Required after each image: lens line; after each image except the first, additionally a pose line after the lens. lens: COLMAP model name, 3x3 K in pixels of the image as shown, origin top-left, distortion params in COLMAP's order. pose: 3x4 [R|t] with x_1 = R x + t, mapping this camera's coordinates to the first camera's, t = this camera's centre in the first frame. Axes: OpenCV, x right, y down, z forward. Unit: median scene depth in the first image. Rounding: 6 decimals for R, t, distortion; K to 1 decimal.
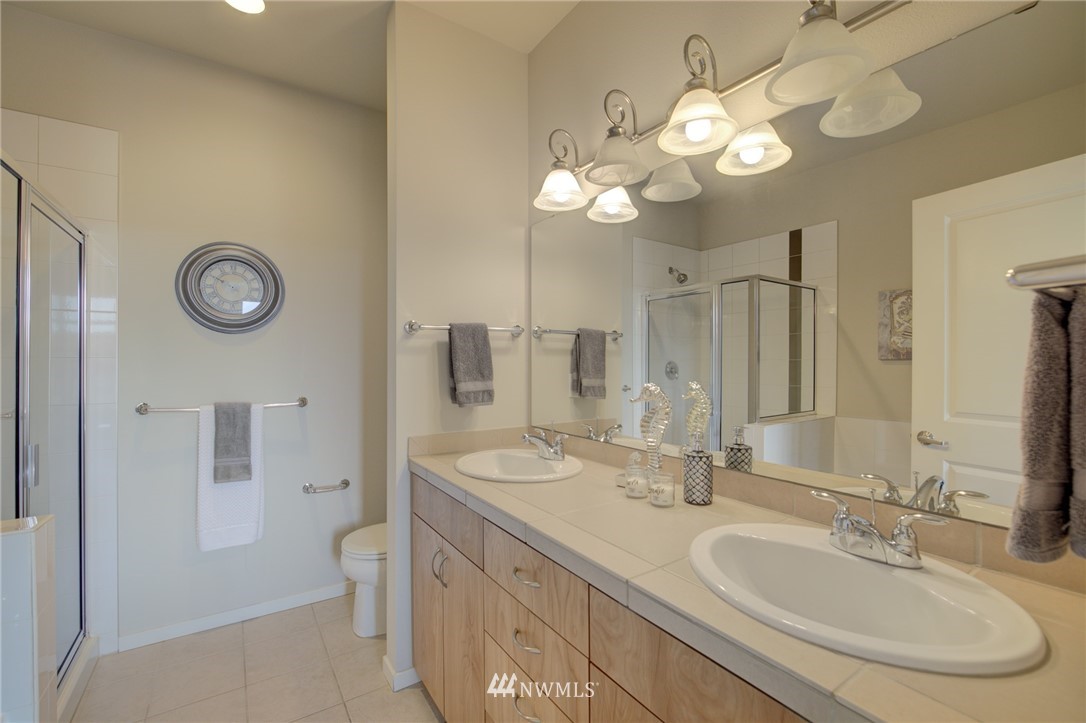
lens RADIAL K [[464.6, 0, 544.6], [0, 464.6, 362.0], [0, 0, 1]] dist [-0.008836, 0.000056]
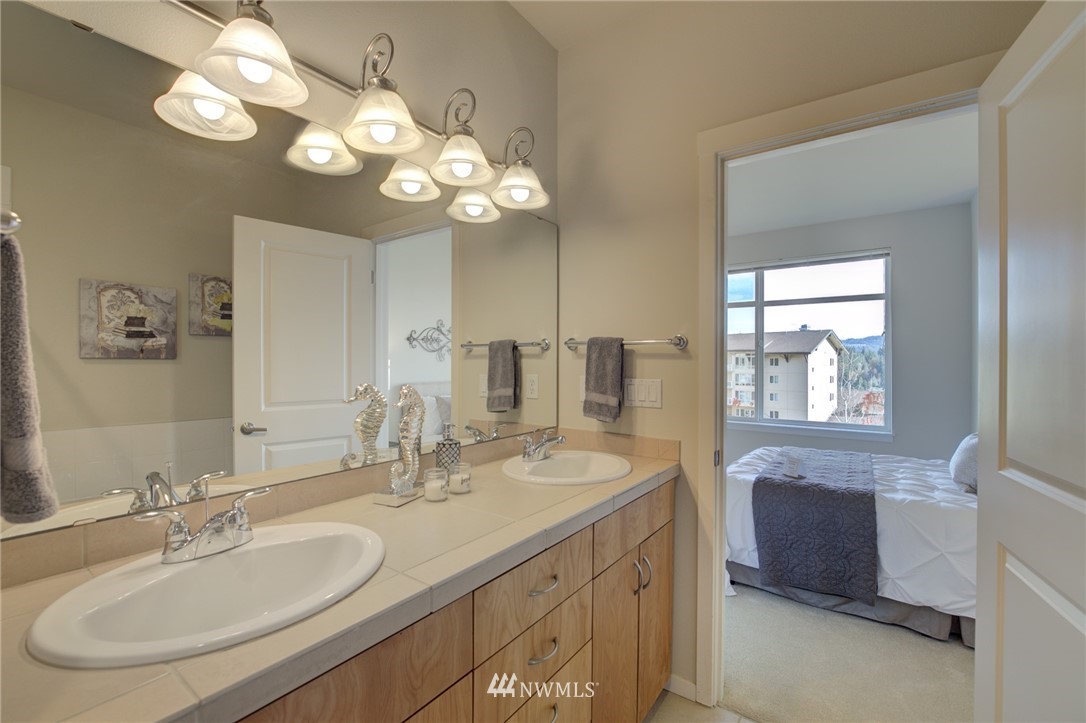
lens RADIAL K [[464.6, 0, 544.6], [0, 464.6, 362.0], [0, 0, 1]] dist [-0.008836, 0.000056]
pose [[-0.361194, -0.000474, 0.932490, -0.839952], [-0.002549, 0.999997, -0.000479, -0.002167], [-0.932487, -0.002550, -0.361194, 1.201683]]
